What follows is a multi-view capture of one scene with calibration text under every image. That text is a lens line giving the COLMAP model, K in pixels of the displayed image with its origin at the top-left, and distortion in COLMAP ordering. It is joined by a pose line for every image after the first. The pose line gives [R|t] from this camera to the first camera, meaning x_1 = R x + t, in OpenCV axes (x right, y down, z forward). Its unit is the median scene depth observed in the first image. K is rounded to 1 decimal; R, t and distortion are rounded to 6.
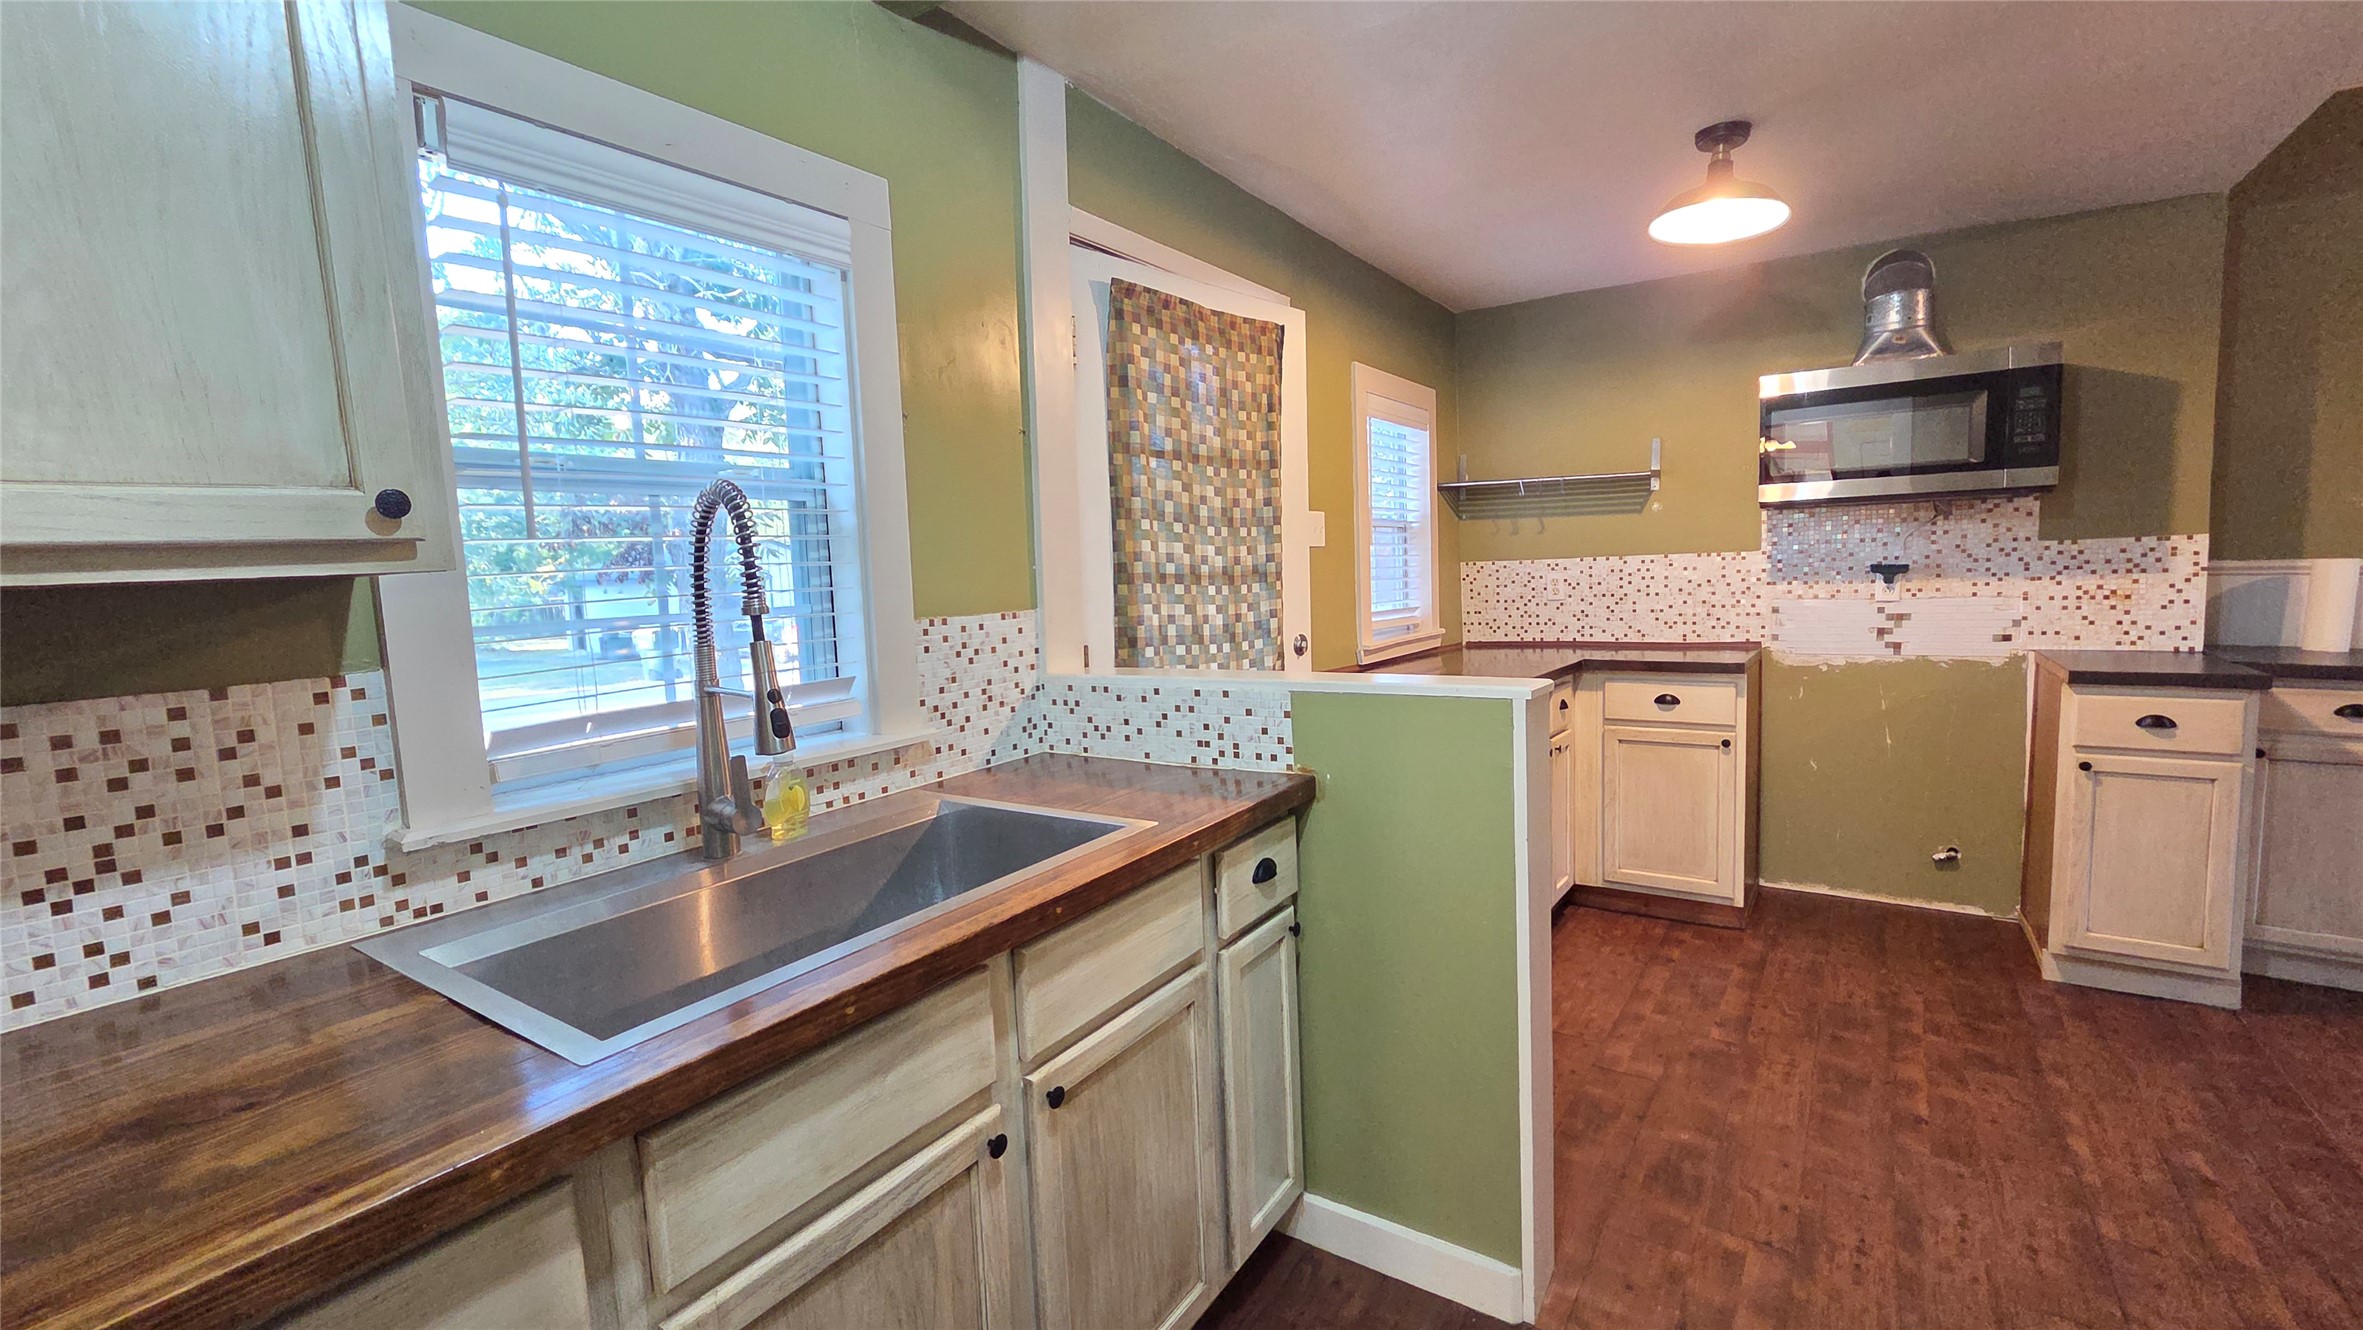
lens RADIAL K [[972.5, 0, 1182.8], [0, 972.5, 661.6], [0, 0, 1]] dist [0.003386, -0.000612]
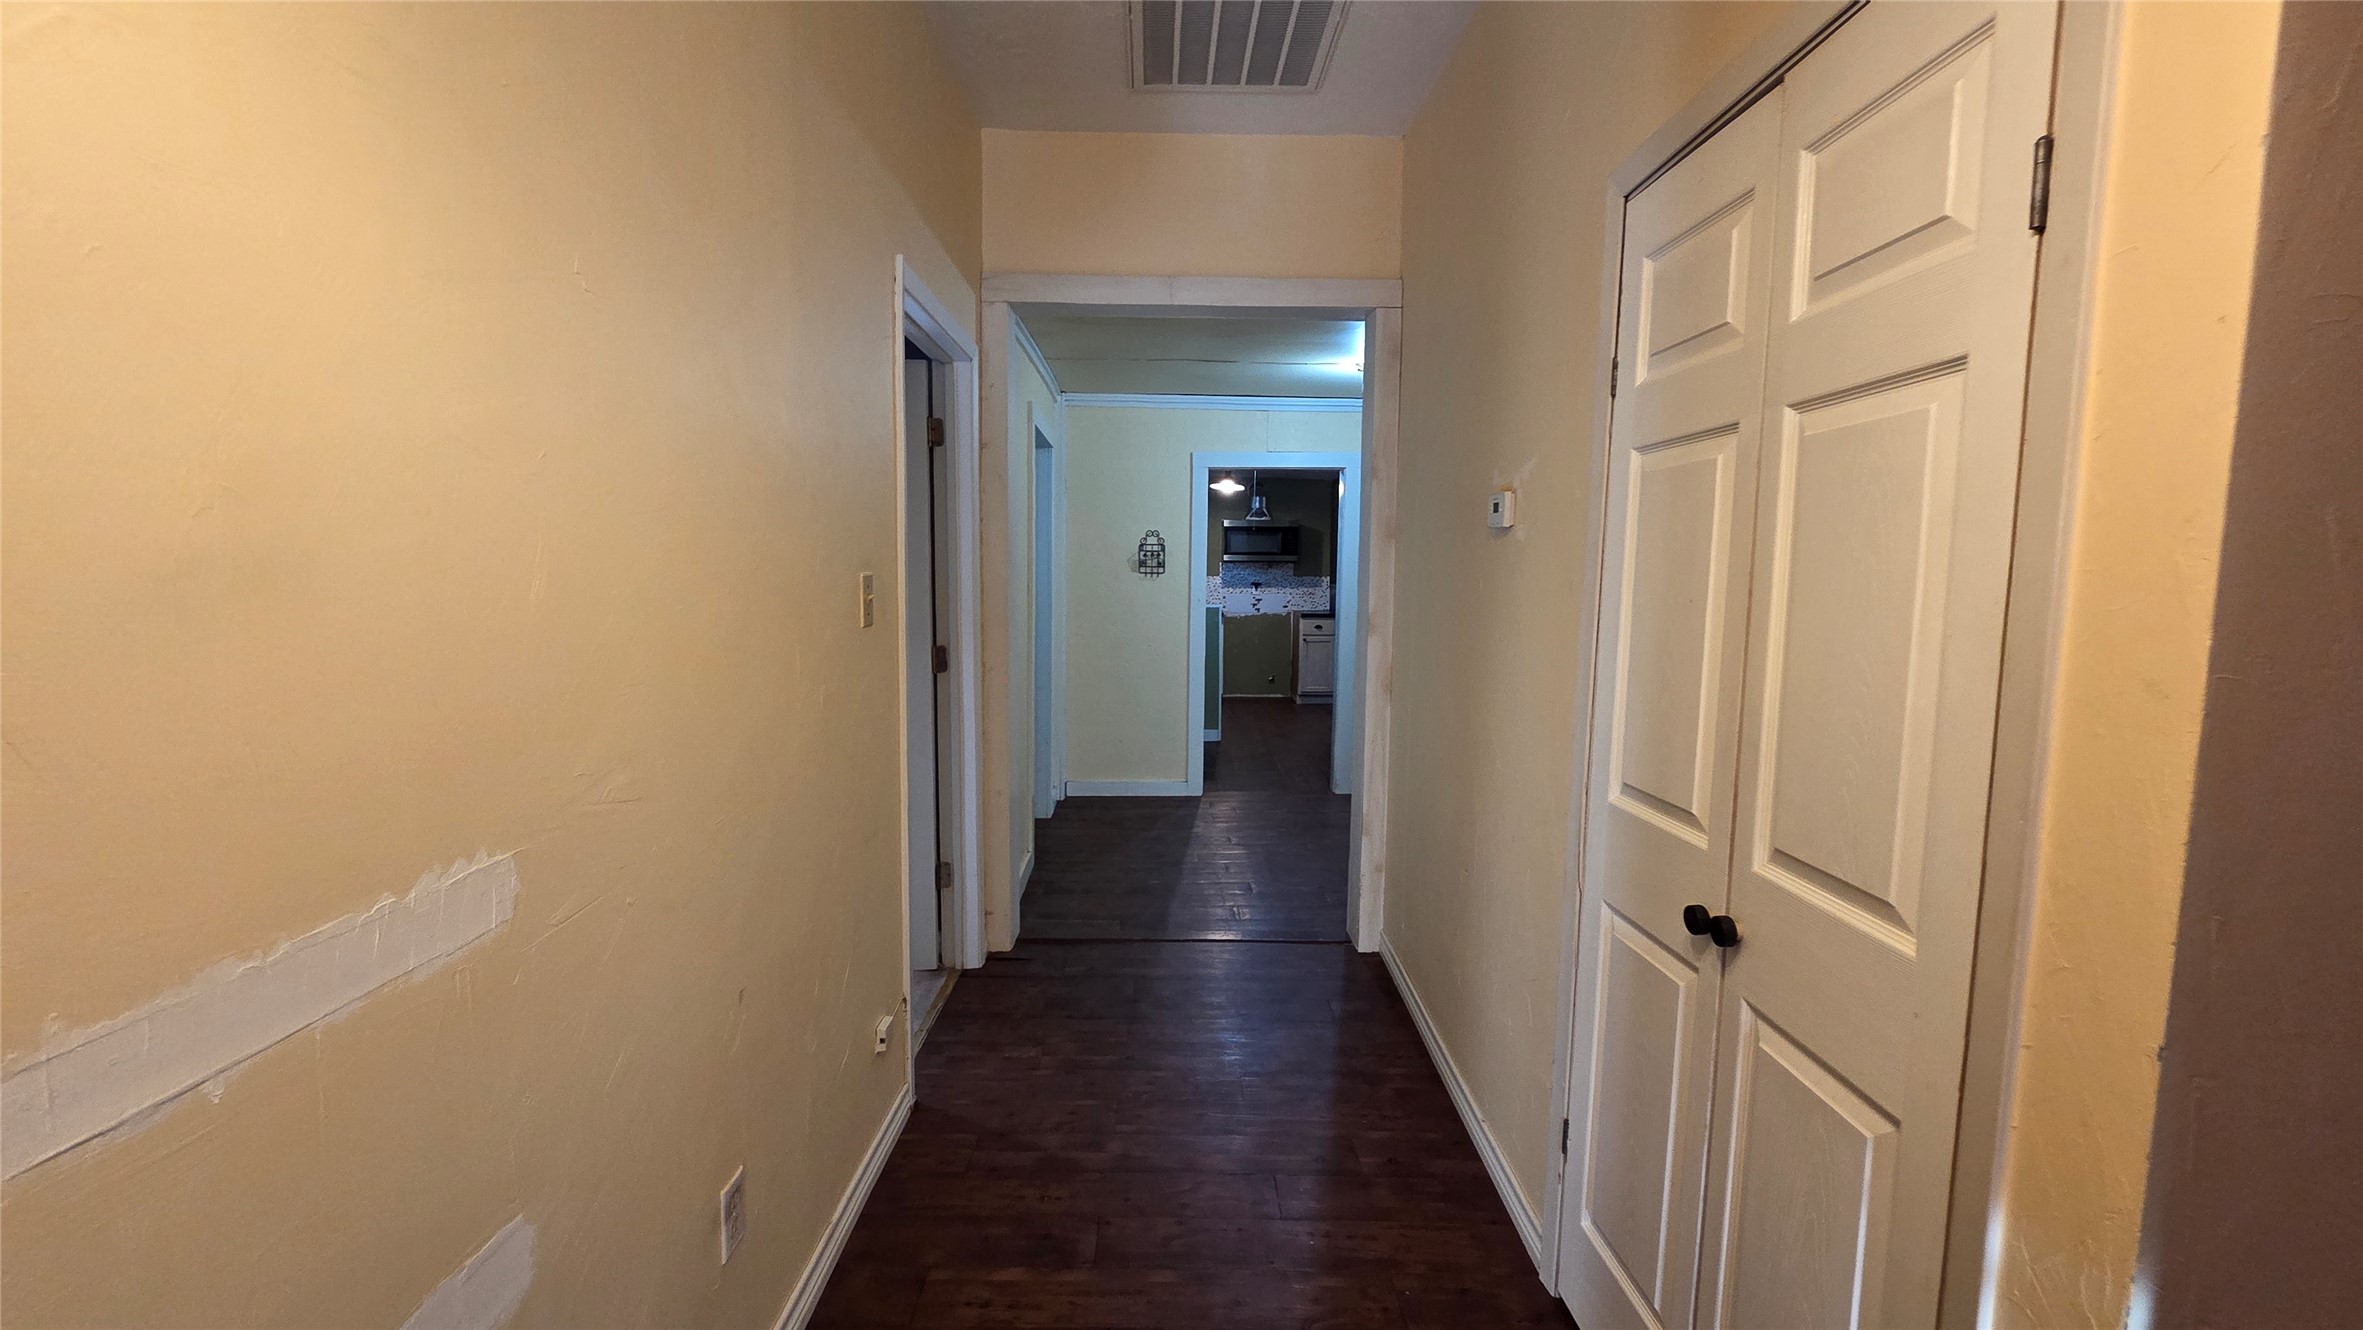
lens RADIAL K [[972.5, 0, 1179.2], [0, 972.5, 661.4], [0, 0, 1]] dist [0.003386, -0.000612]
pose [[0.816016, -0.013280, 0.577876, -1.278419], [0.019432, 0.999801, -0.004463, 0.161483], [-0.577702, 0.014871, 0.816112, -1.388706]]
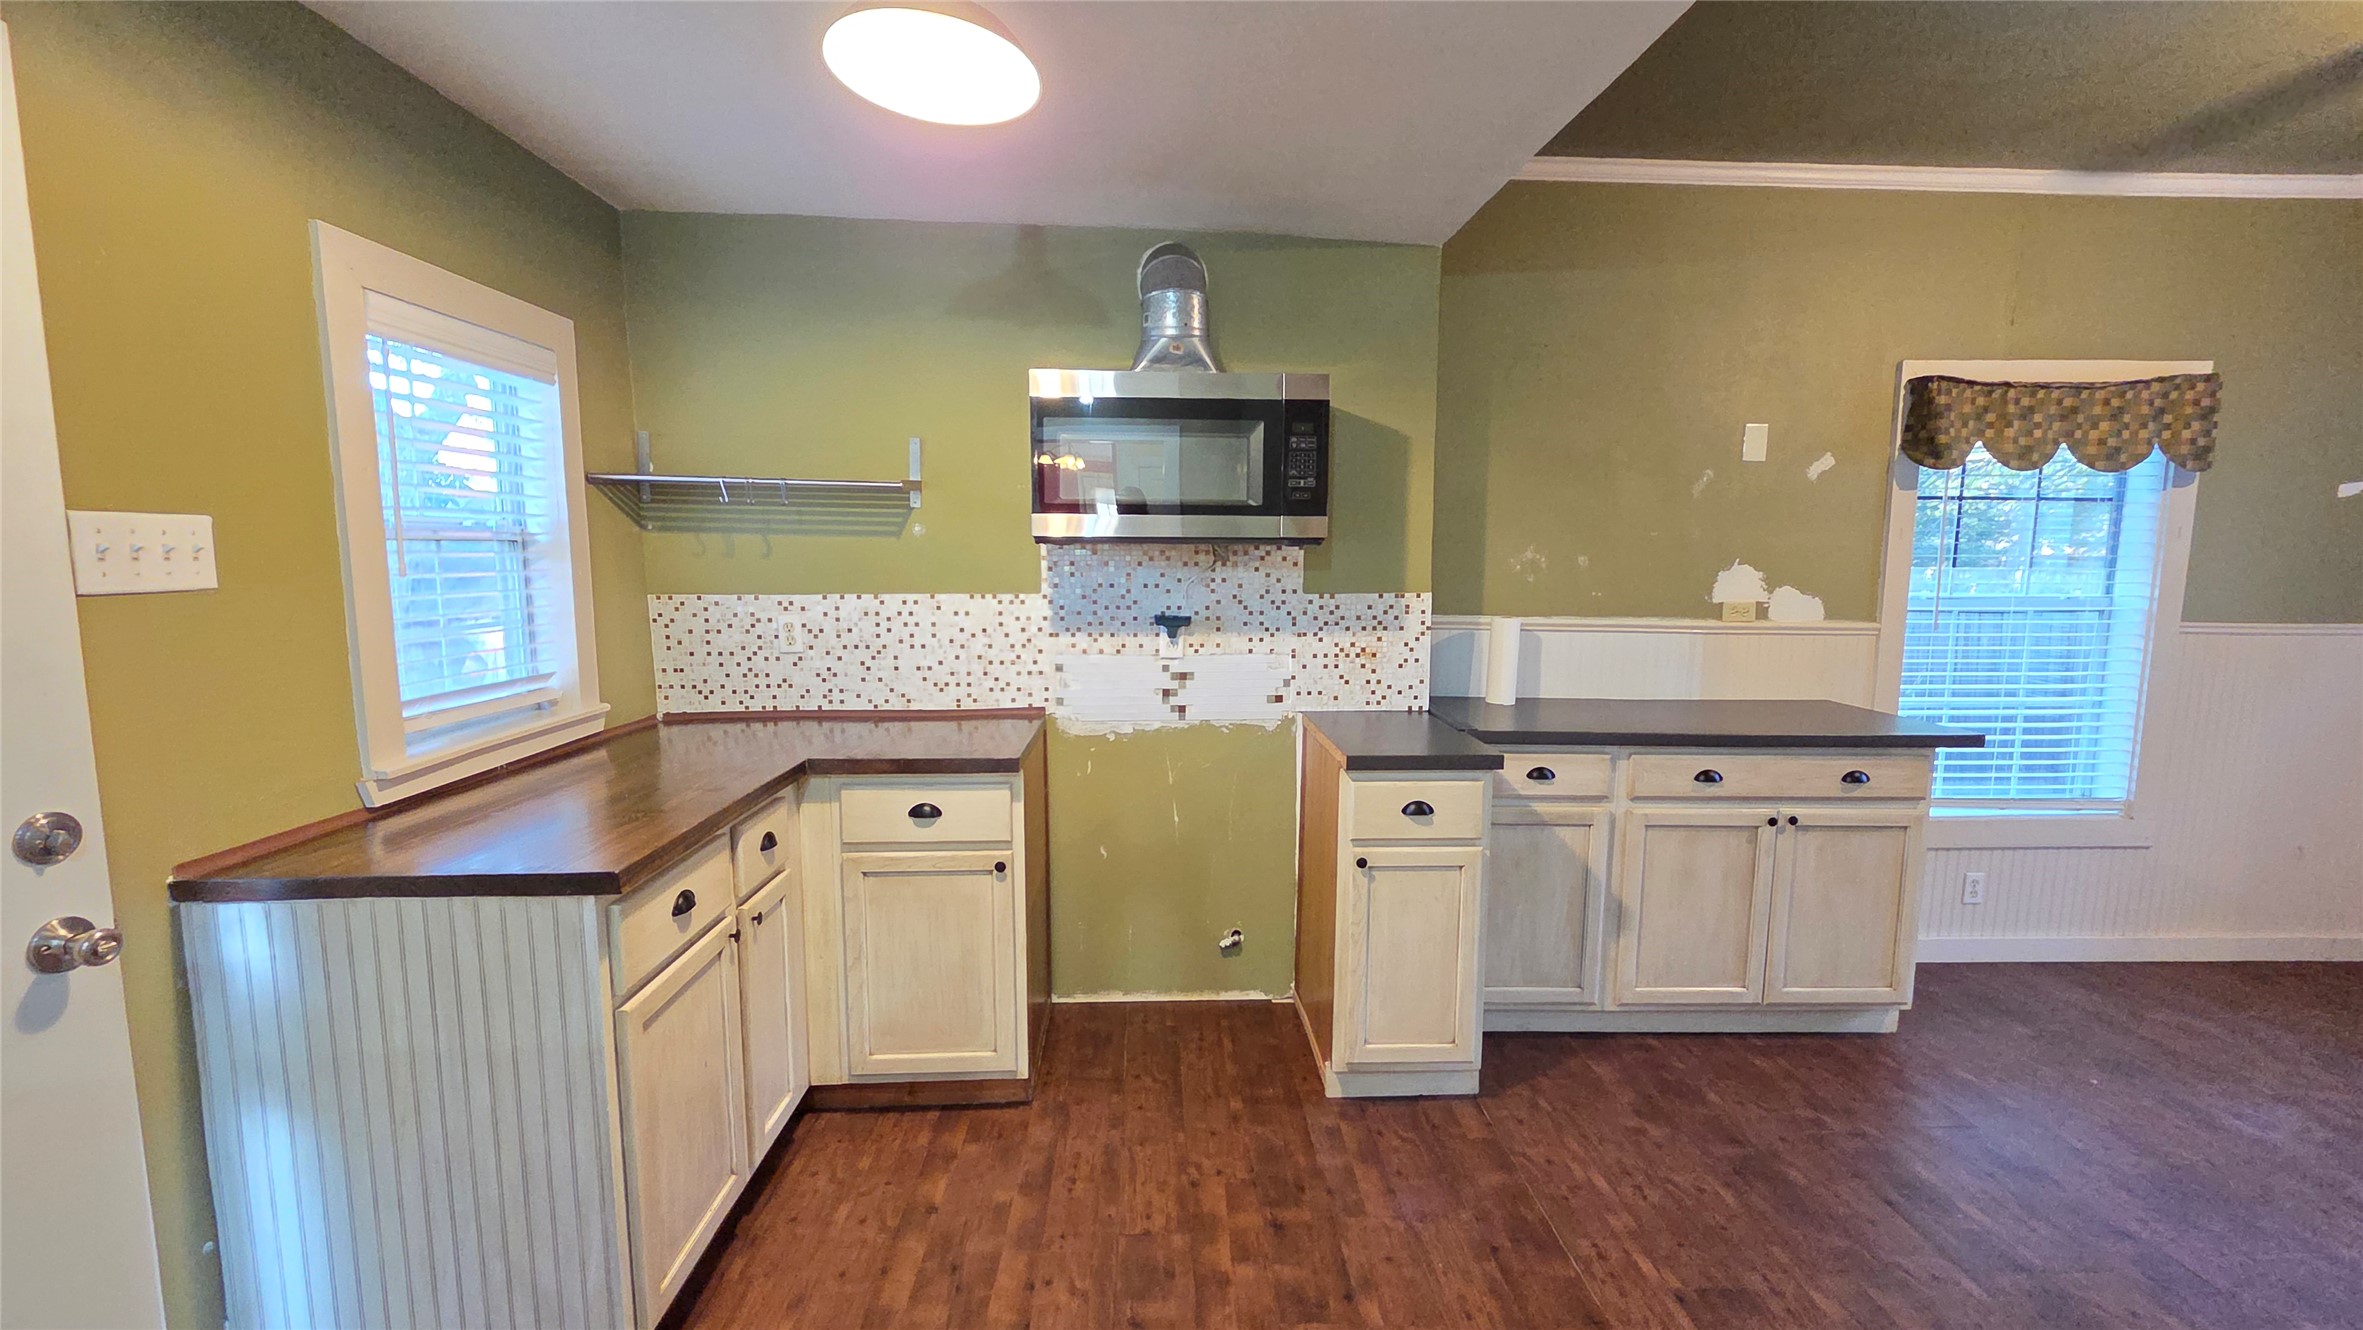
lens RADIAL K [[972.5, 0, 1175.5], [0, 972.5, 658.2], [0, 0, 1]] dist [0.003386, -0.000612]
pose [[0.800281, -0.028734, 0.598937, 0.227163], [0.024361, 0.999585, 0.015406, -0.078498], [-0.599131, 0.002262, 0.800648, 0.332421]]
